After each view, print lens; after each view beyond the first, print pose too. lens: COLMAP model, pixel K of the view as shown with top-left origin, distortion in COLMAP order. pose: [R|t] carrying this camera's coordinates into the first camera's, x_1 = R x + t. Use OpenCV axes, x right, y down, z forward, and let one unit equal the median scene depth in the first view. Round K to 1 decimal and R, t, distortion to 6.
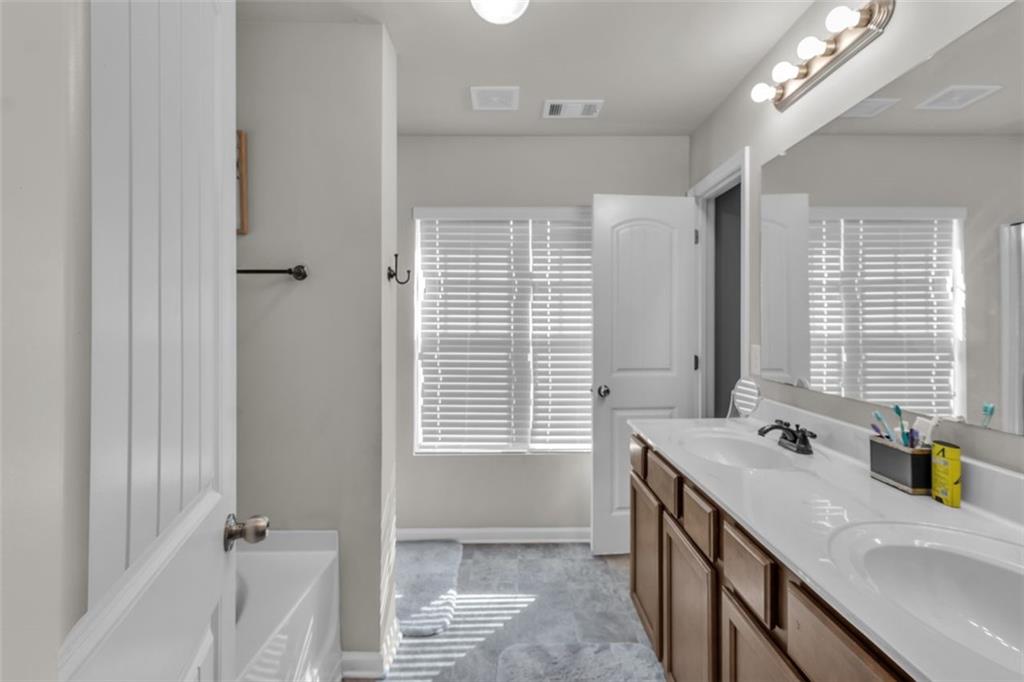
lens RADIAL K [[659.2, 0, 512.0], [0, 659.2, 341.0], [0, 0, 1]] dist [-0.066552, 0.058126]
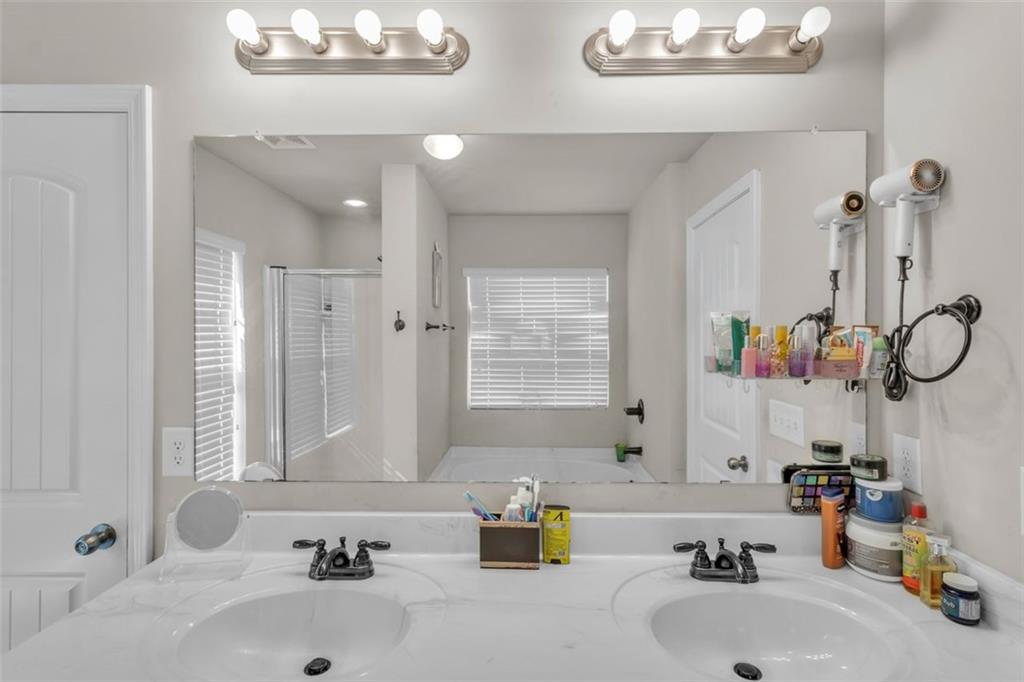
lens RADIAL K [[469.5, 0, 538.5], [0, 469.5, 334.2], [0, 0, 1]] dist [0.000974, 0.042817]
pose [[-0.009433, -0.007765, 0.999925, -0.058139], [-0.005169, 0.999957, 0.007717, -0.069886], [-0.999942, -0.005095, -0.009473, 0.534671]]
